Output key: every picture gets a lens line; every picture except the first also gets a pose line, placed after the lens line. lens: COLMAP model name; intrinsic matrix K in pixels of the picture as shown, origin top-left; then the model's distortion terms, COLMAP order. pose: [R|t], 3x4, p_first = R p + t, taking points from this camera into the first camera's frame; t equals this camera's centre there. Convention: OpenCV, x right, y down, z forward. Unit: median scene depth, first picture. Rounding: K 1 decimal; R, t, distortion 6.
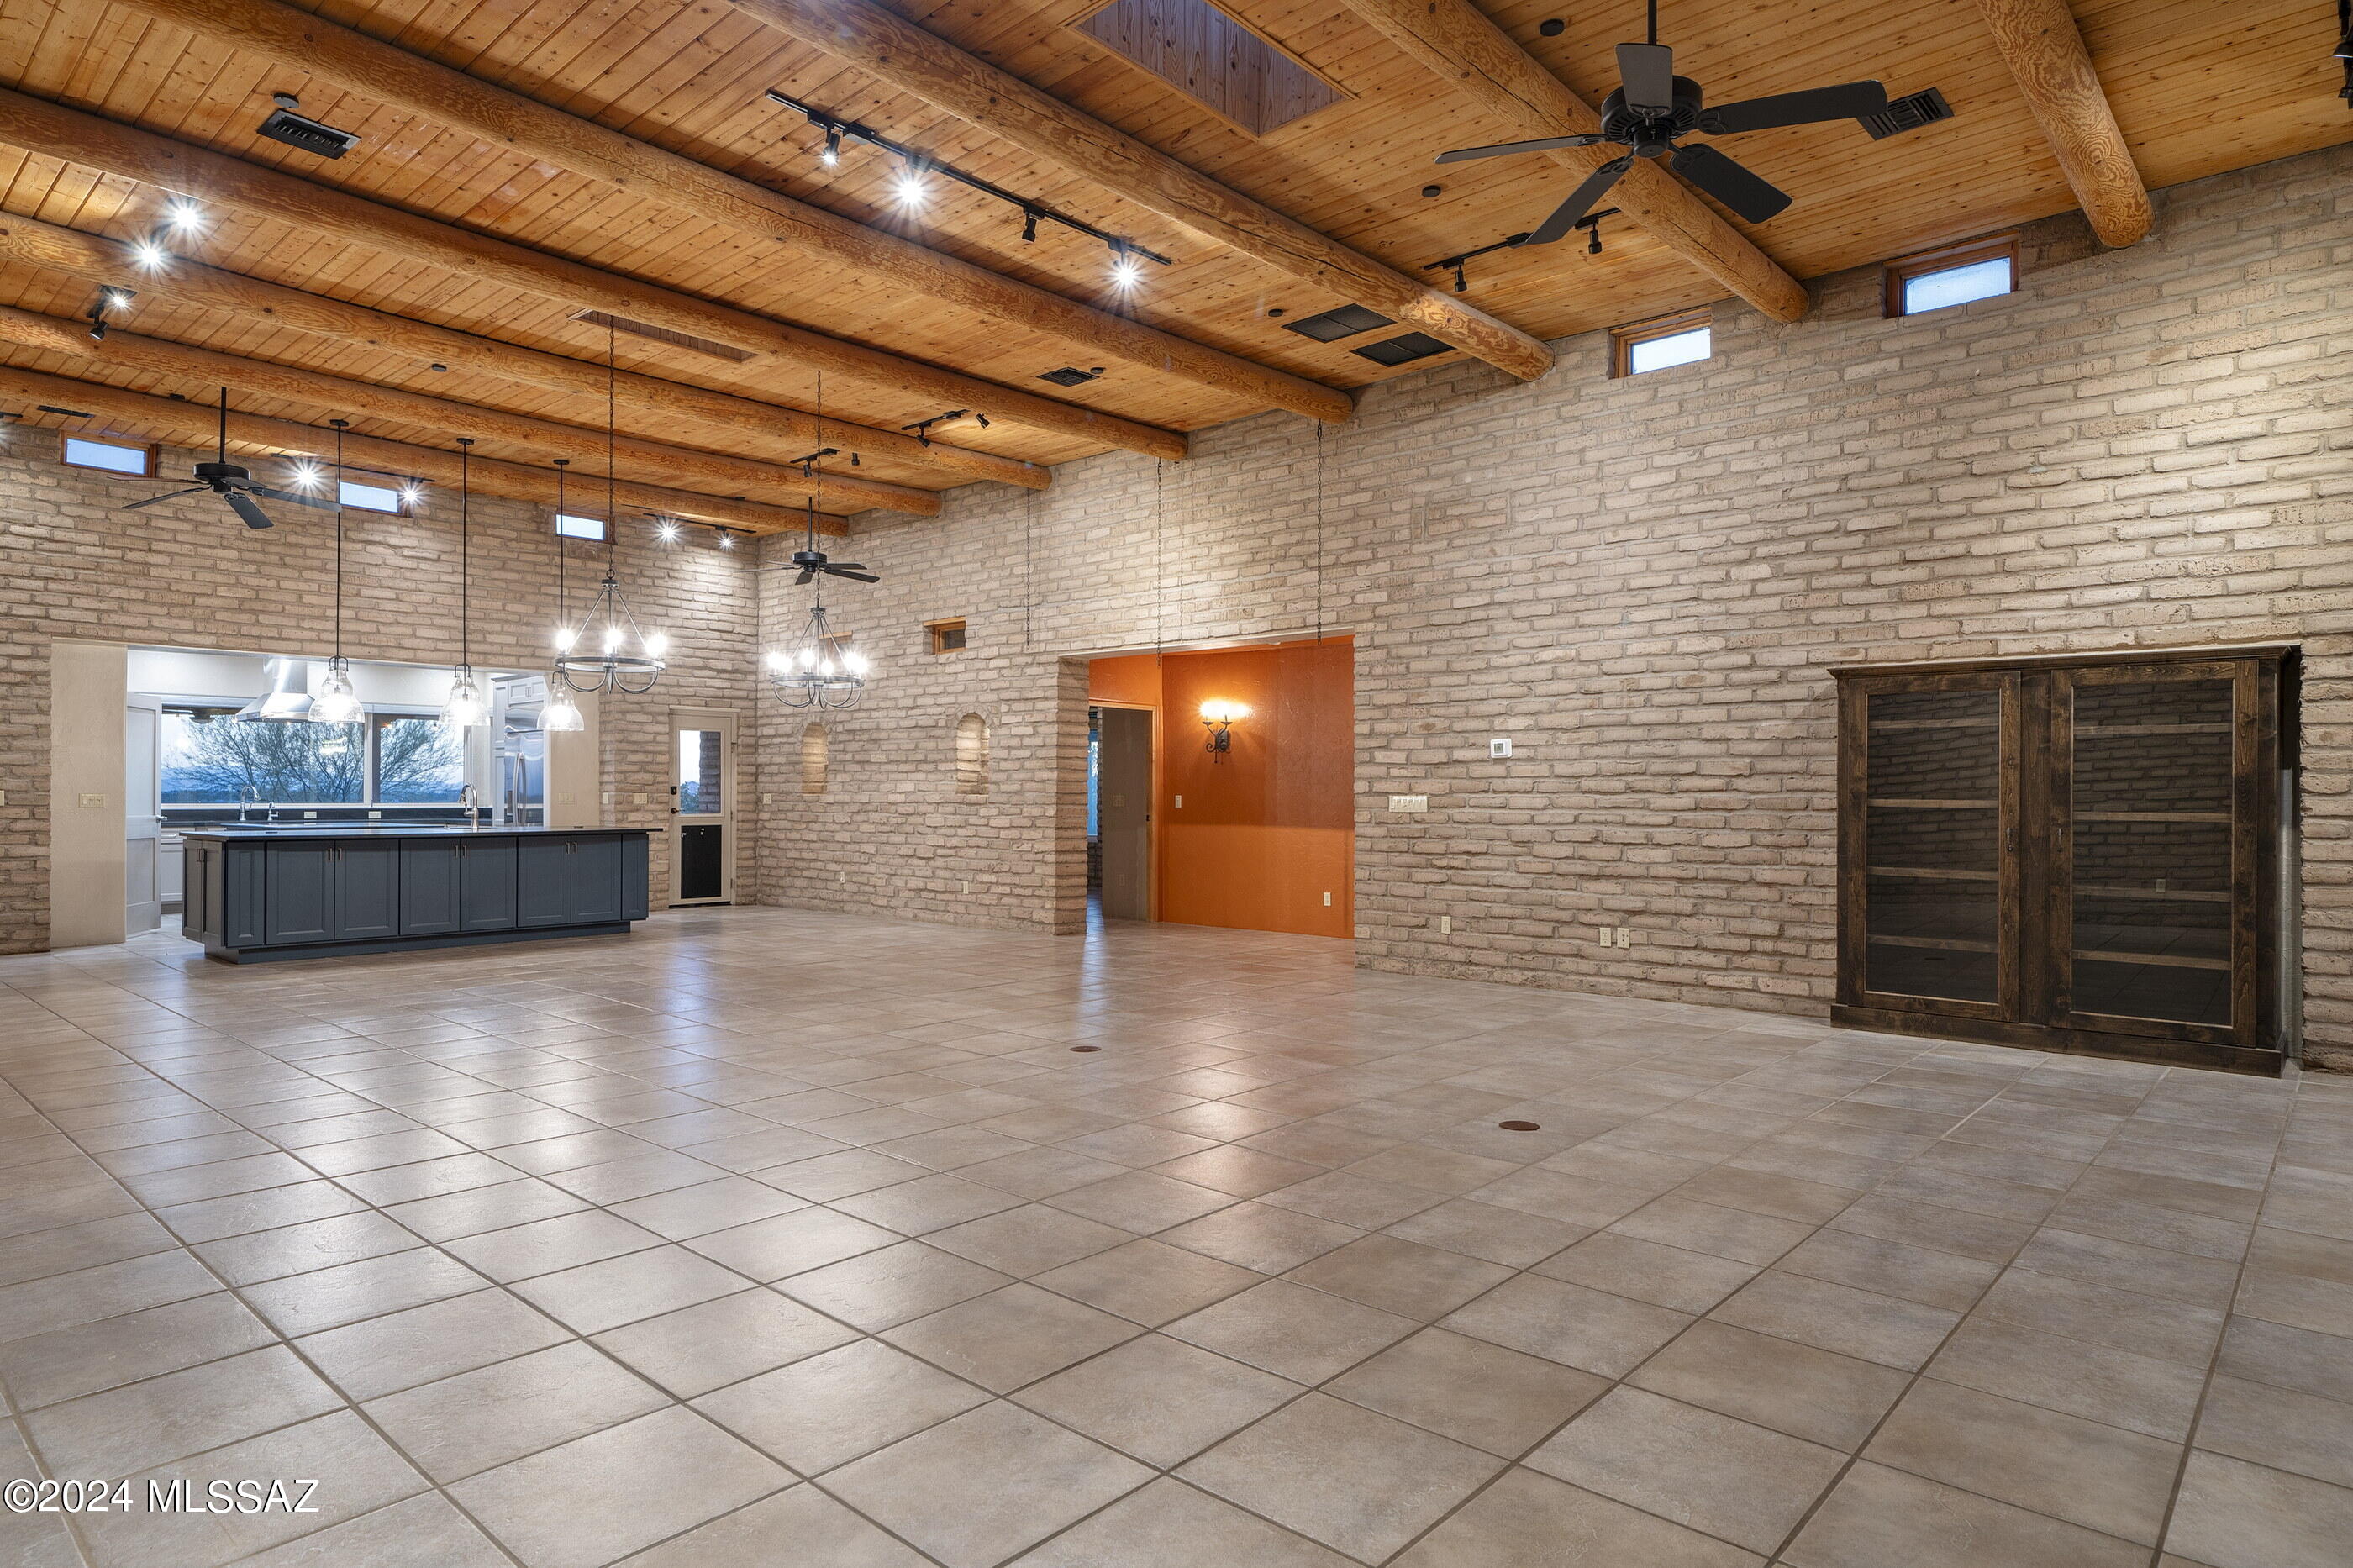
lens RADIAL K [[1297.9, 0, 1142.3], [0, 1297.9, 788.4], [0, 0, 1]] dist [0.004415, 0.000304]
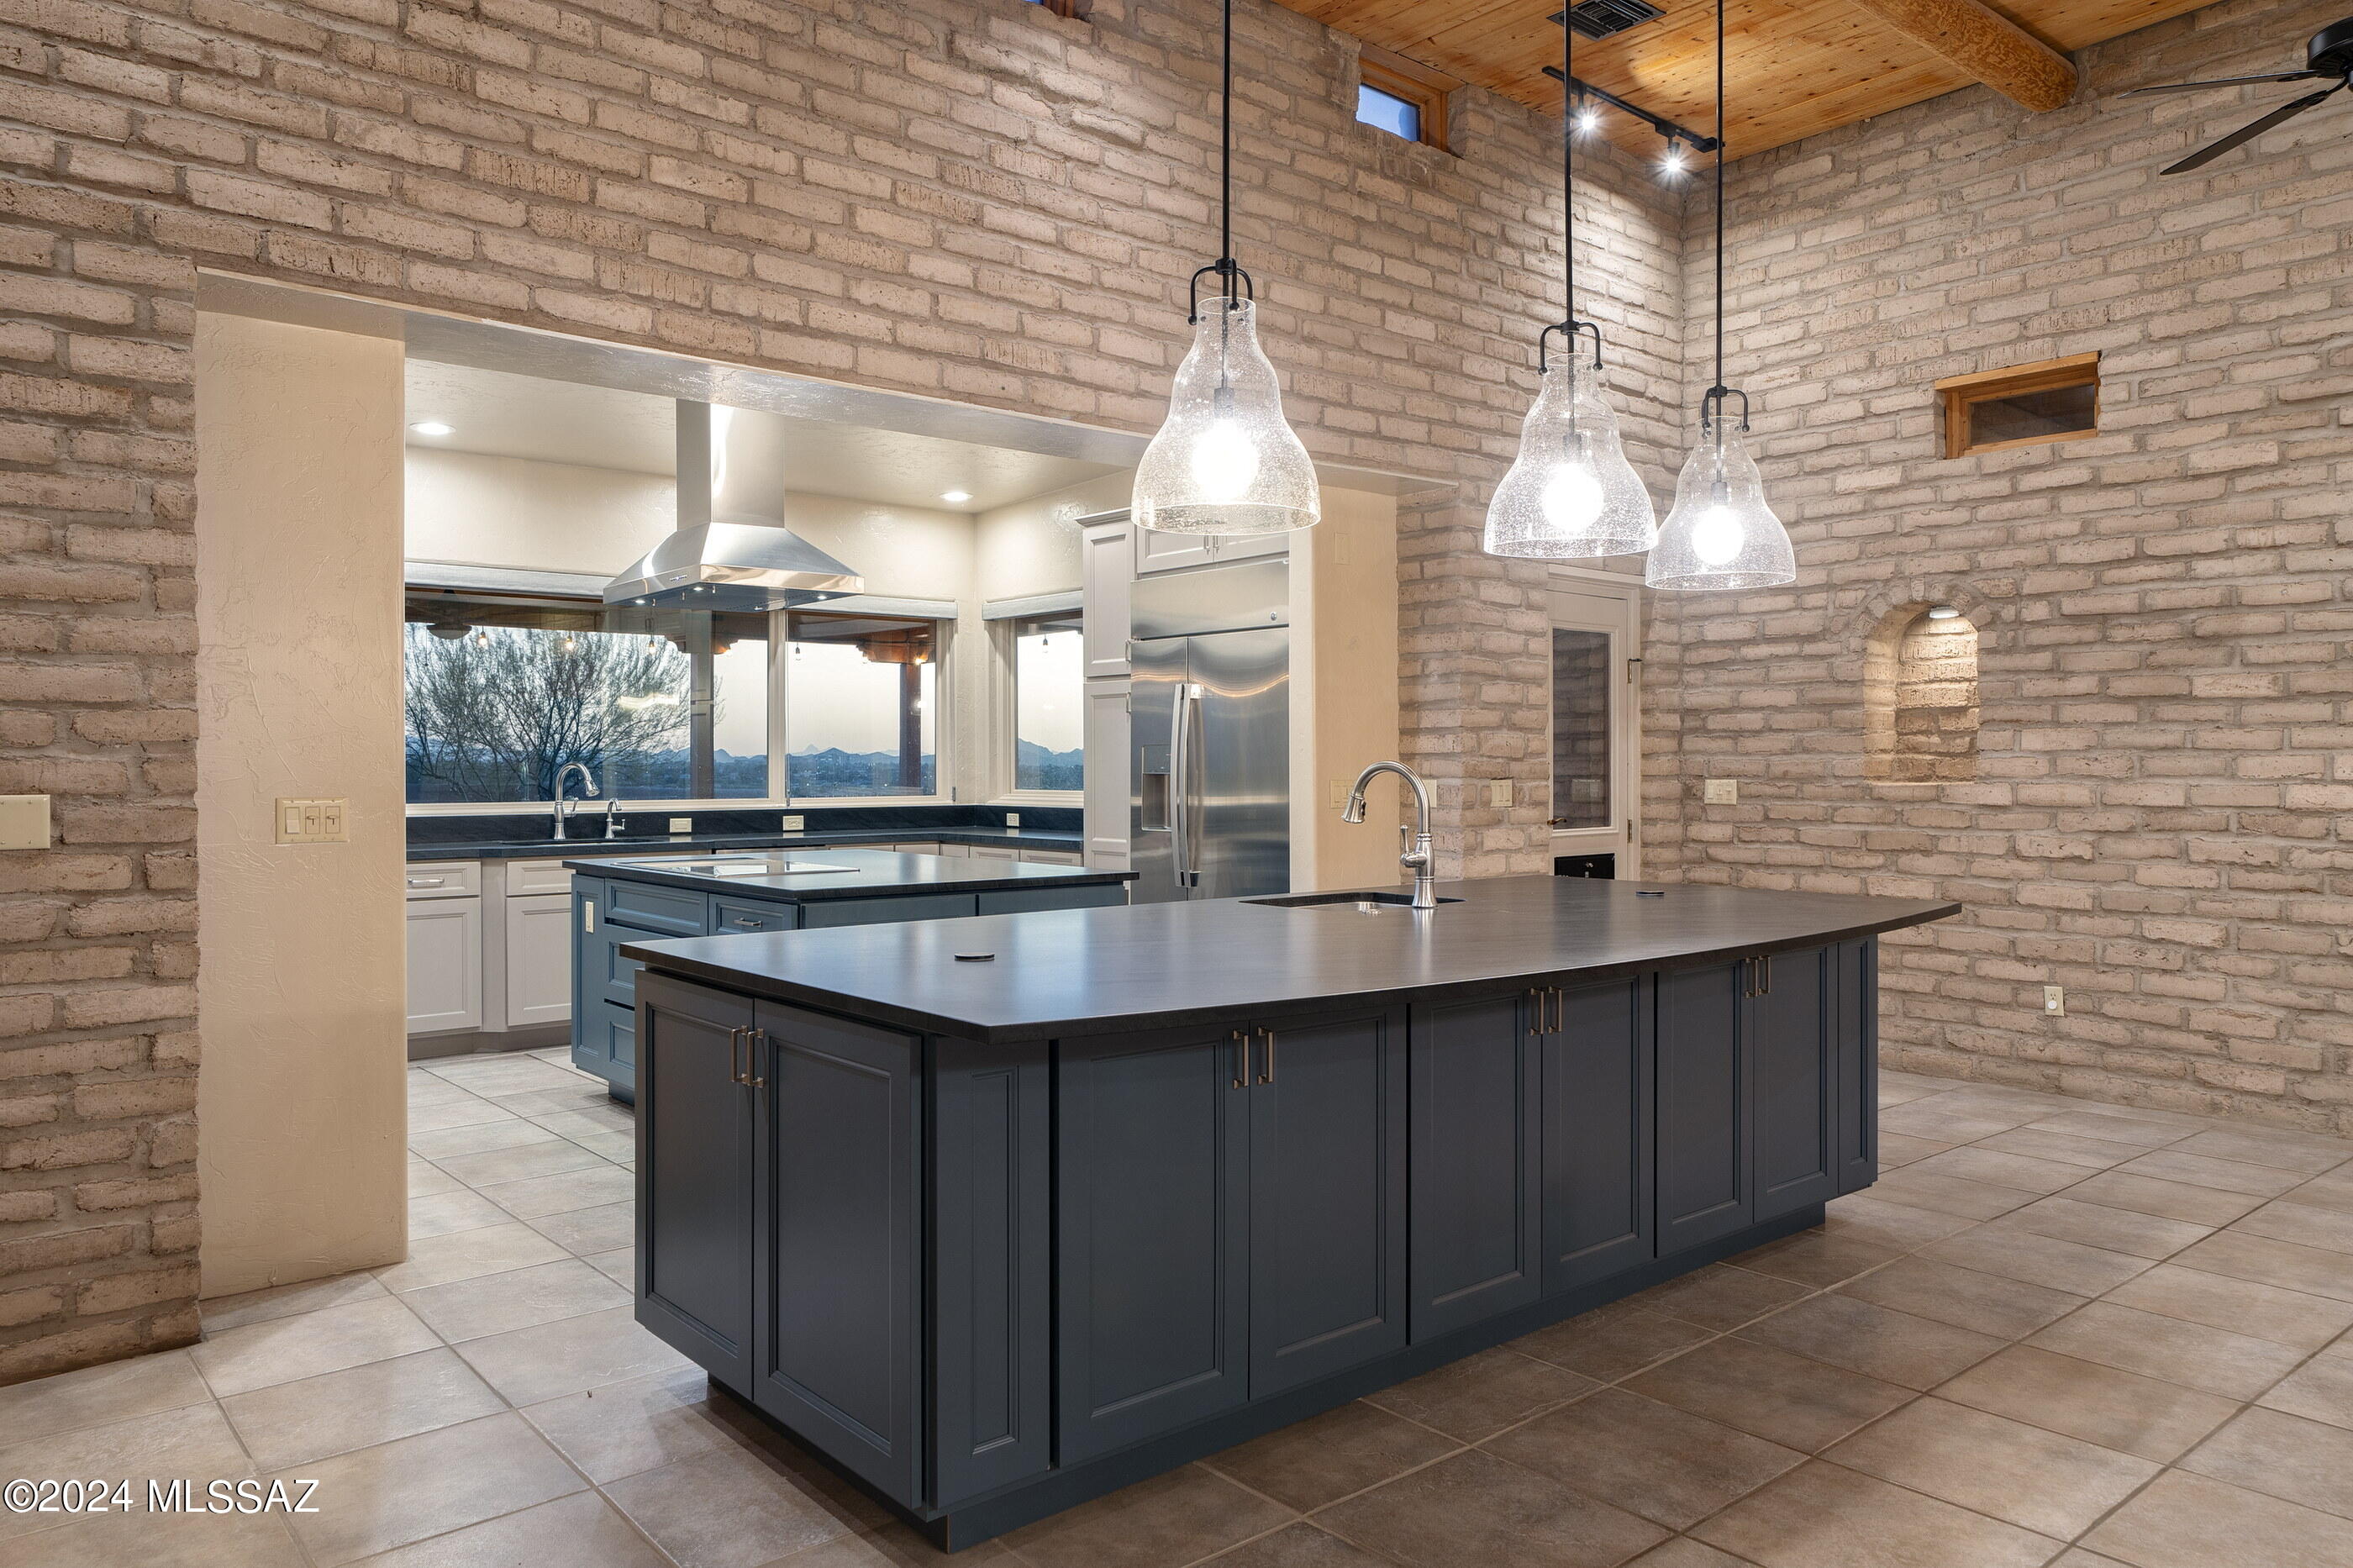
lens RADIAL K [[1594.4, 0, 1179.5], [0, 1594.4, 769.4], [0, 0, 1]] dist [0.000342, 0.005052]
pose [[0.991486, -0.001441, -0.130205, -0.540488], [0.002611, 0.999958, 0.008811, -0.005700], [0.130187, -0.009076, 0.991448, 0.635353]]
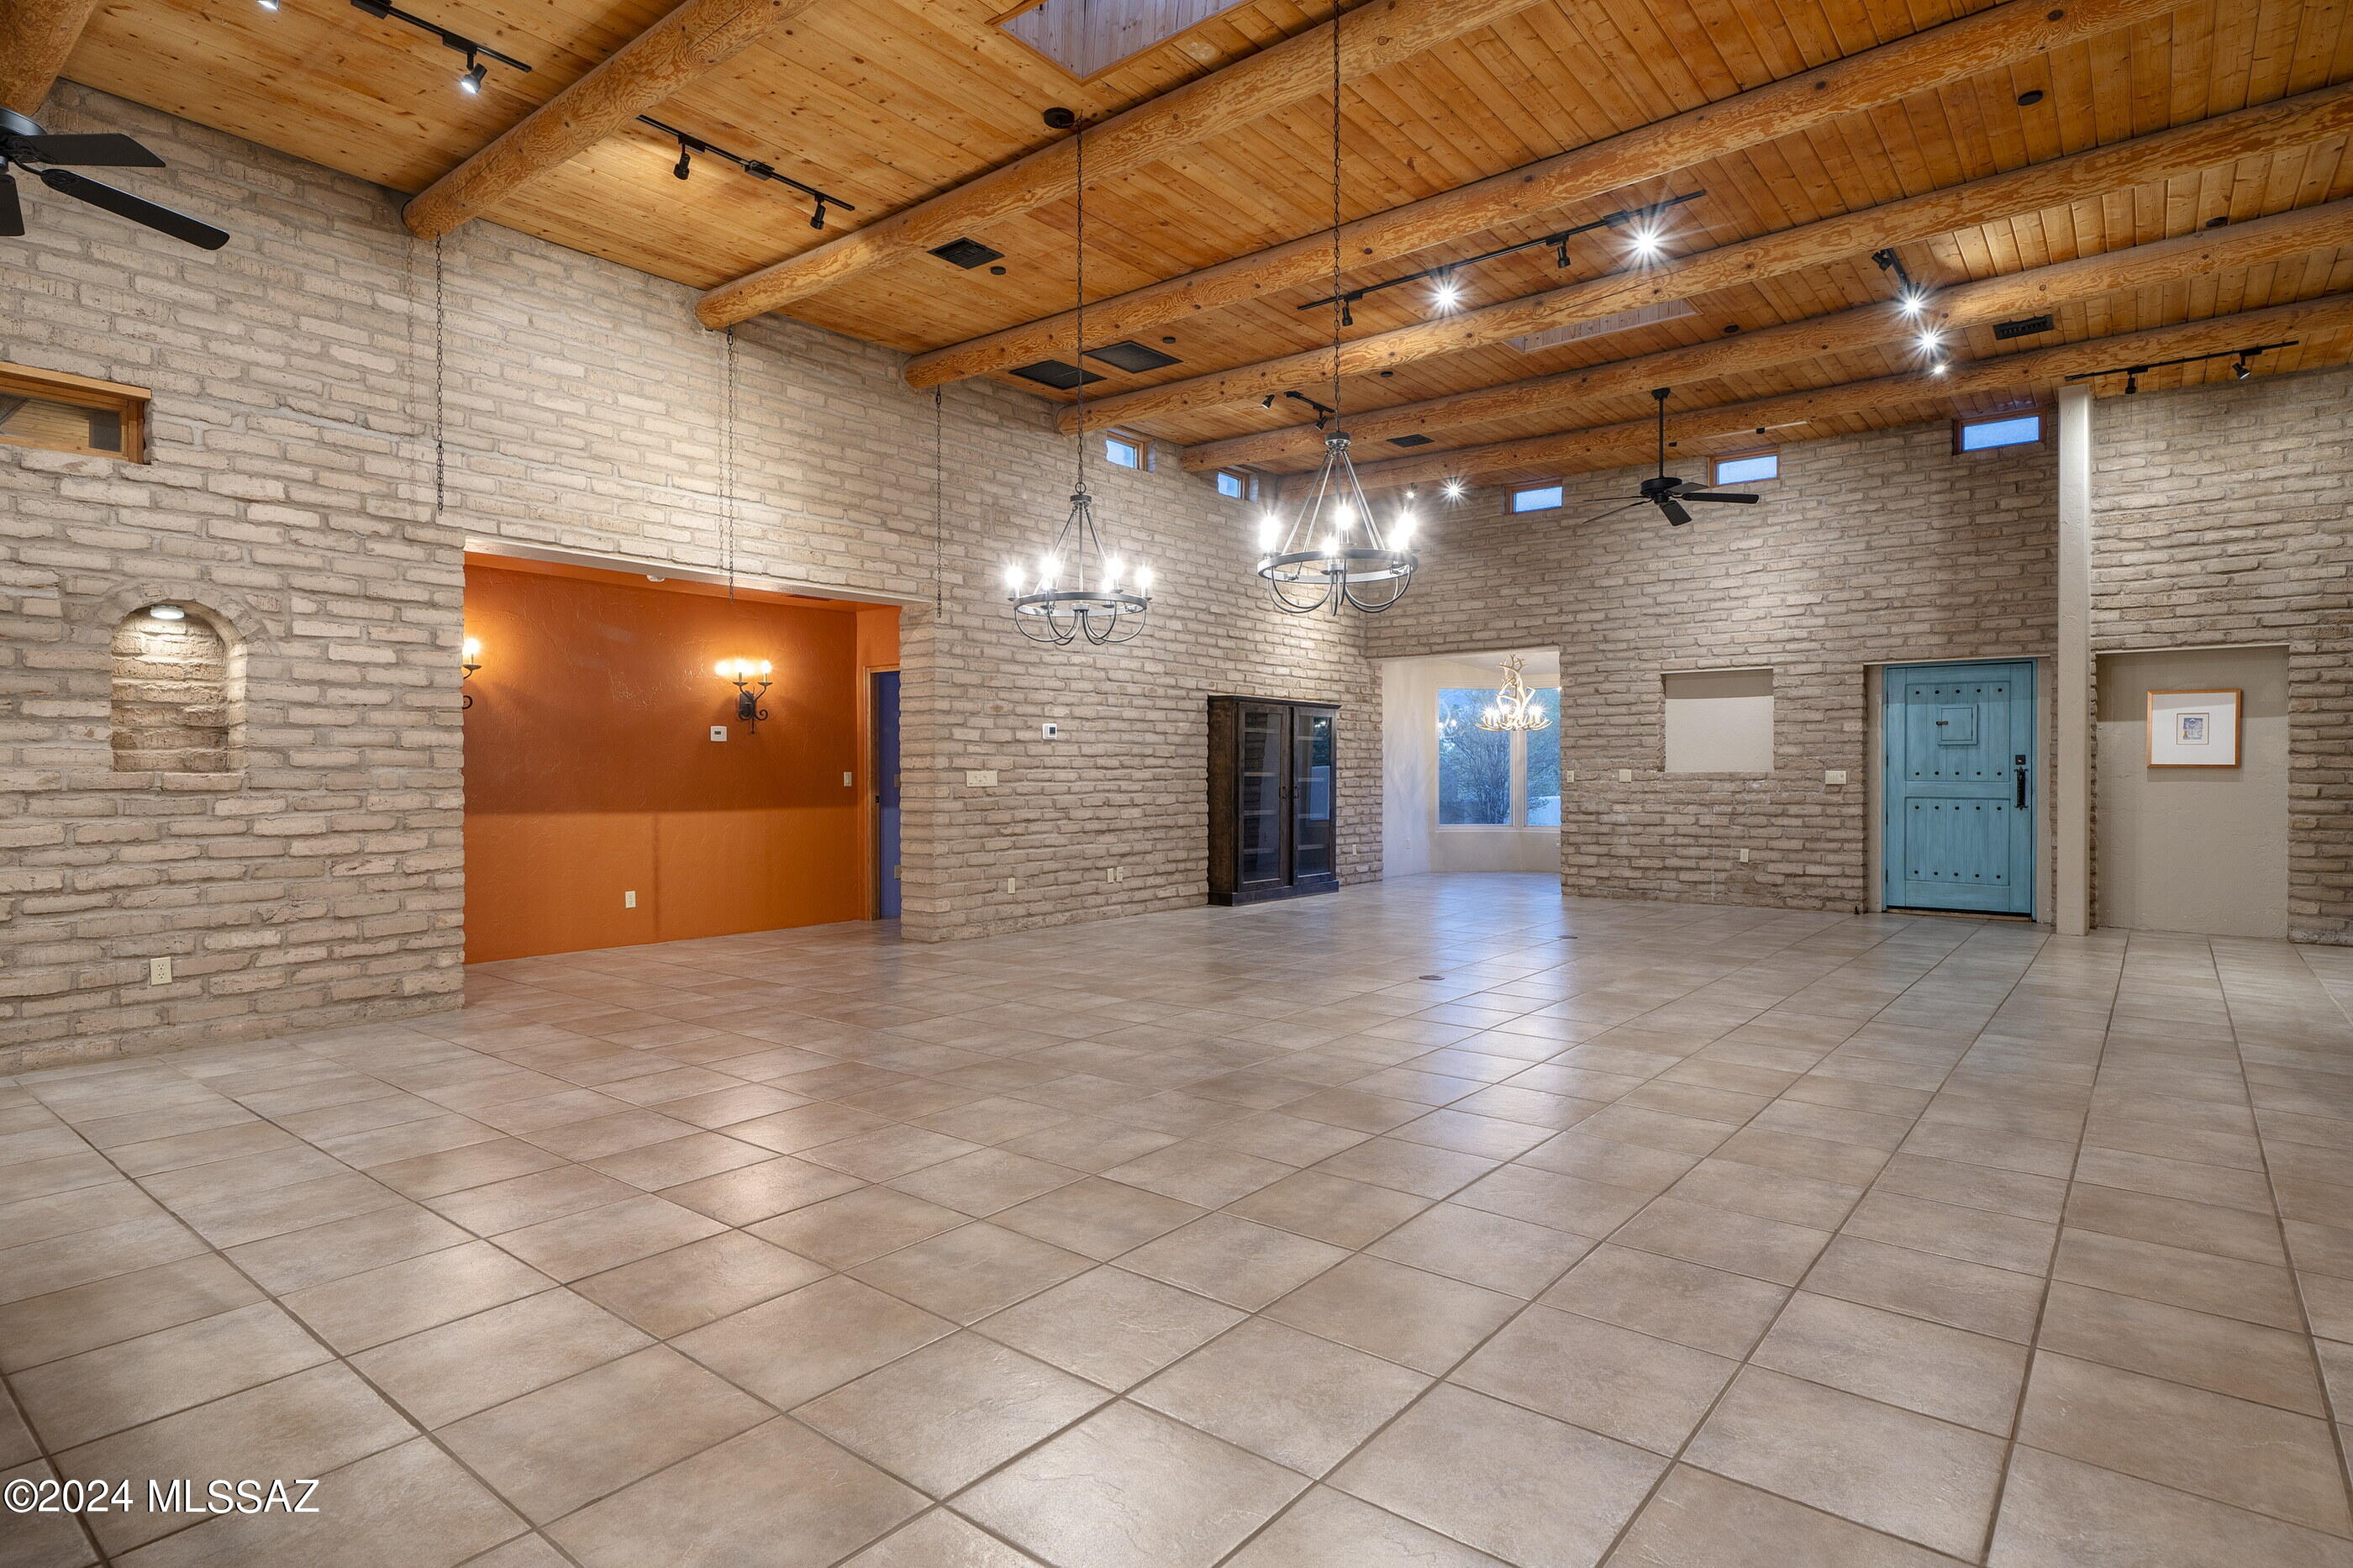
lens RADIAL K [[1223.9, 0, 1178.3], [0, 1223.9, 774.9], [0, 0, 1]] dist [0.003369, -0.000205]
pose [[-0.055294, -0.005684, 0.998454, -0.684430], [-0.003927, 0.999977, 0.005475, 0.002142], [-0.998462, -0.003619, -0.055315, 0.751023]]
